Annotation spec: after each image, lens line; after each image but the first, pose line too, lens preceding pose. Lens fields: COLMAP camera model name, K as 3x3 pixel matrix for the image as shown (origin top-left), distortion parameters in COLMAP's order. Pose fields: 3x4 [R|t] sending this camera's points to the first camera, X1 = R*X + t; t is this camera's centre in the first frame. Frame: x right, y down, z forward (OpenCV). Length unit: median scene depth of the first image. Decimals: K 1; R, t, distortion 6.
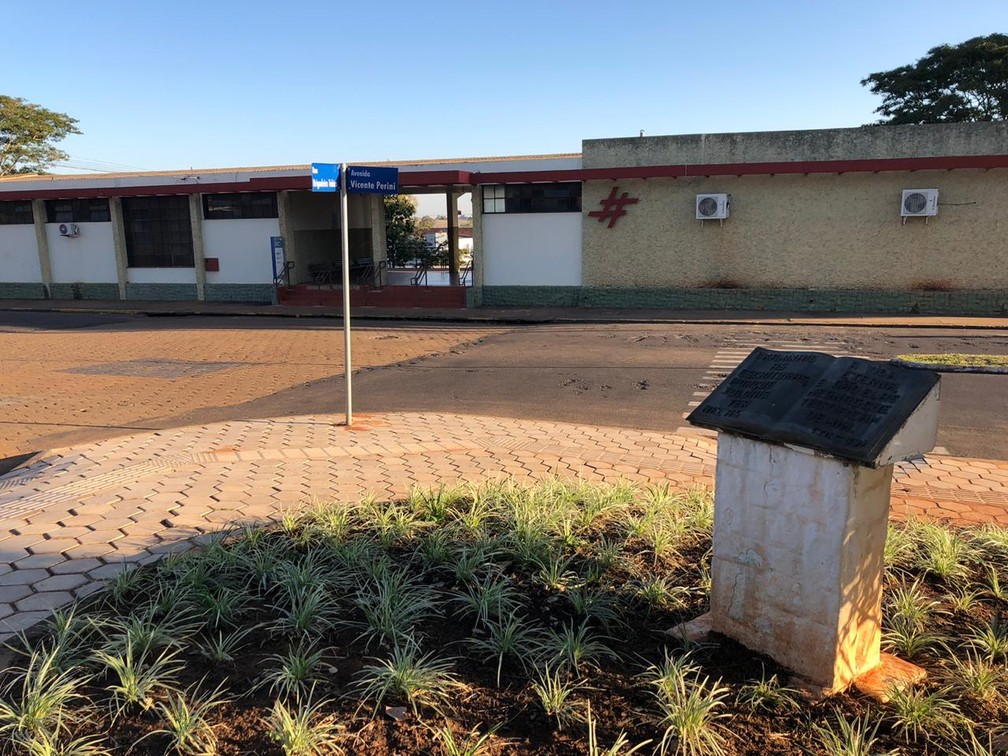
lens RADIAL K [[821.2, 0, 504.0], [0, 821.2, 378.0], [0, 0, 1]] dist [0.031713, -0.035227]
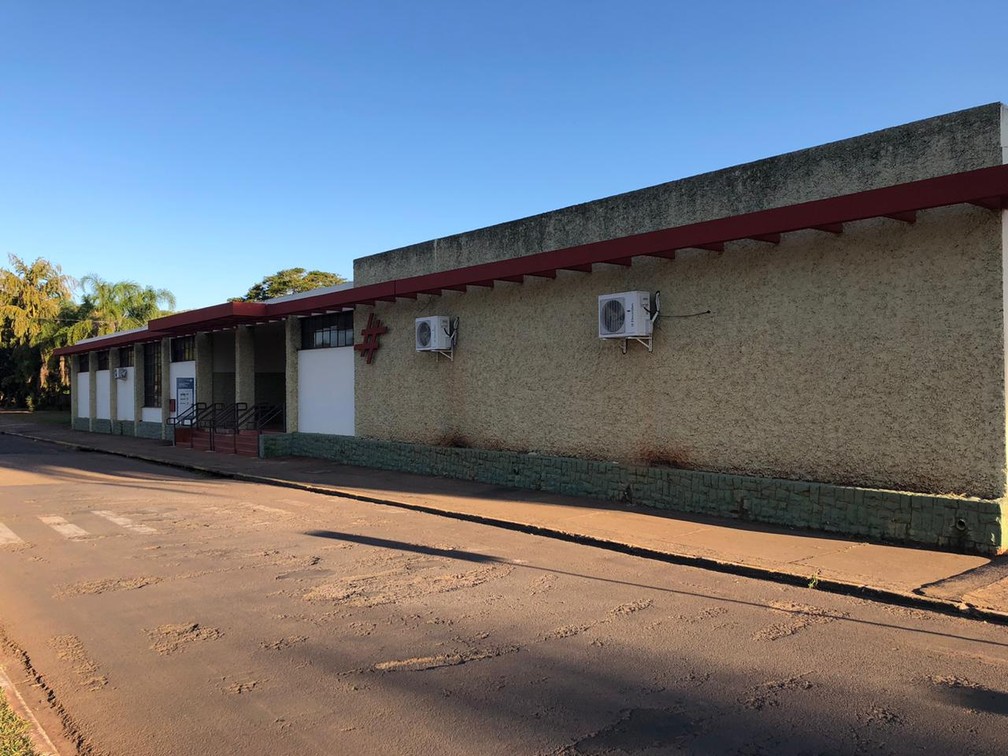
lens RADIAL K [[821.2, 0, 504.0], [0, 821.2, 378.0], [0, 0, 1]] dist [0.031713, -0.035227]
pose [[0.845412, 0.001346, -0.534113, 0.705613], [-0.101620, 0.982136, -0.158372, -0.062292], [0.524358, 0.188166, 0.830447, 0.447292]]
